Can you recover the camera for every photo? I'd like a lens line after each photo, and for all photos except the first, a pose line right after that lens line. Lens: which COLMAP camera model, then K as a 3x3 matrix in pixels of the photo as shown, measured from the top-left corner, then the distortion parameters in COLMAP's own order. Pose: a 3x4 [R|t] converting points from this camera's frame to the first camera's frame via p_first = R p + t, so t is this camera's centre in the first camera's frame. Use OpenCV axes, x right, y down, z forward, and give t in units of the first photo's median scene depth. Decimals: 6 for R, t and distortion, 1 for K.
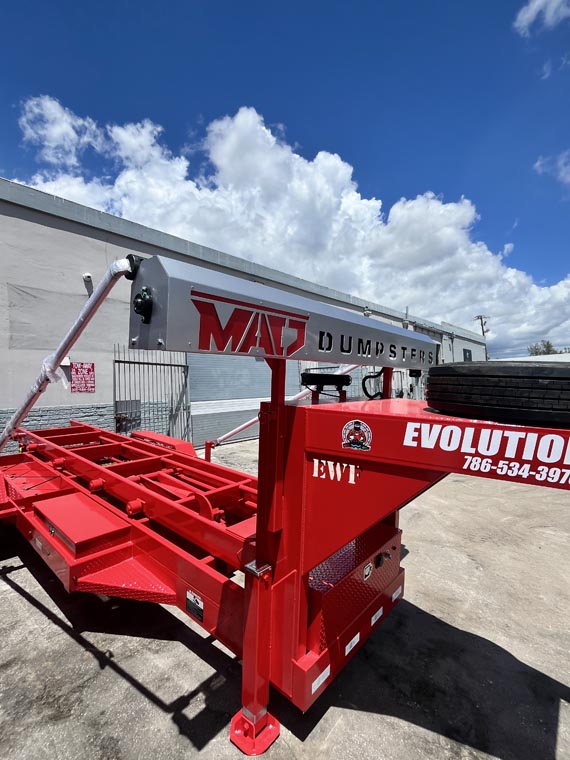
lens RADIAL K [[446.1, 0, 399.2], [0, 446.1, 378.1], [0, 0, 1]] dist [-0.005949, -0.003249]
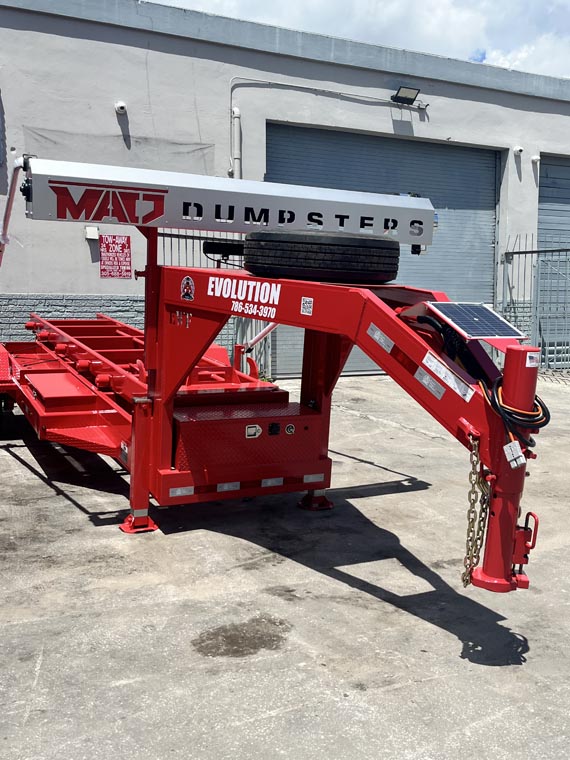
lens RADIAL K [[740.9, 0, 285.0], [0, 740.9, 380.0], [0, 0, 1]] dist [0.007211, -0.006661]
pose [[0.921298, 0.084243, -0.379623, 0.803404], [-0.025511, 0.987242, 0.157169, 0.039191], [0.388020, -0.135114, 0.911693, -0.685714]]
